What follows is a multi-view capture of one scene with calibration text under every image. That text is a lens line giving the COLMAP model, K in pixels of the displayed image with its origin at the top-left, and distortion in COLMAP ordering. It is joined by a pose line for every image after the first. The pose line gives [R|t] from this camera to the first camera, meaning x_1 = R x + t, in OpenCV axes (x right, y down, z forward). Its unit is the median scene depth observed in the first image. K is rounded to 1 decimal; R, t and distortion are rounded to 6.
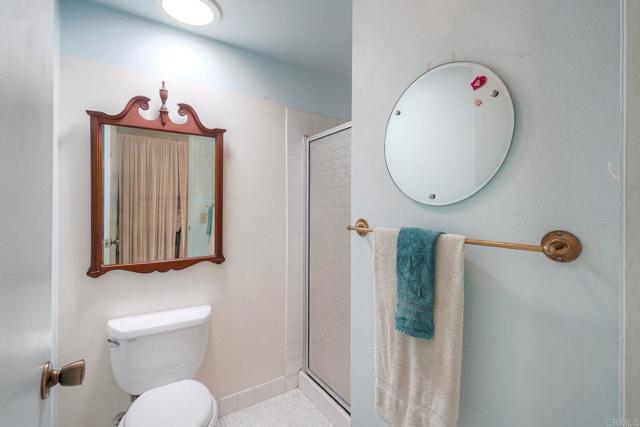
lens RADIAL K [[280.6, 0, 320.6], [0, 280.6, 213.3], [0, 0, 1]] dist [0.001979, 0.000361]
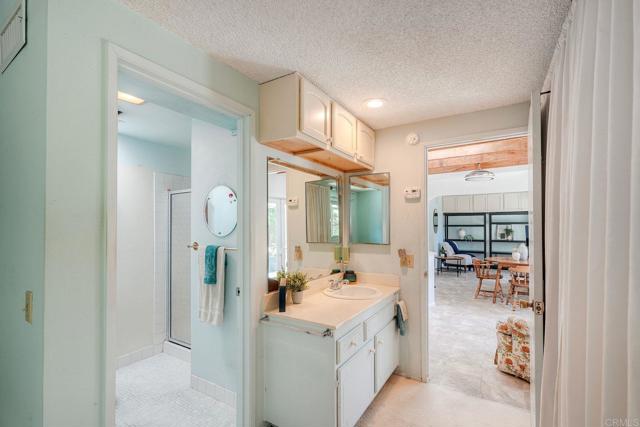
lens RADIAL K [[283.0, 0, 318.9], [0, 283.0, 225.6], [0, 0, 1]] dist [0.000898, 0.000154]
pose [[0.913586, -0.004048, 0.406626, 0.161394], [0.016464, 0.999499, -0.027040, -0.041948], [-0.406313, 0.031398, 0.913194, -1.773504]]
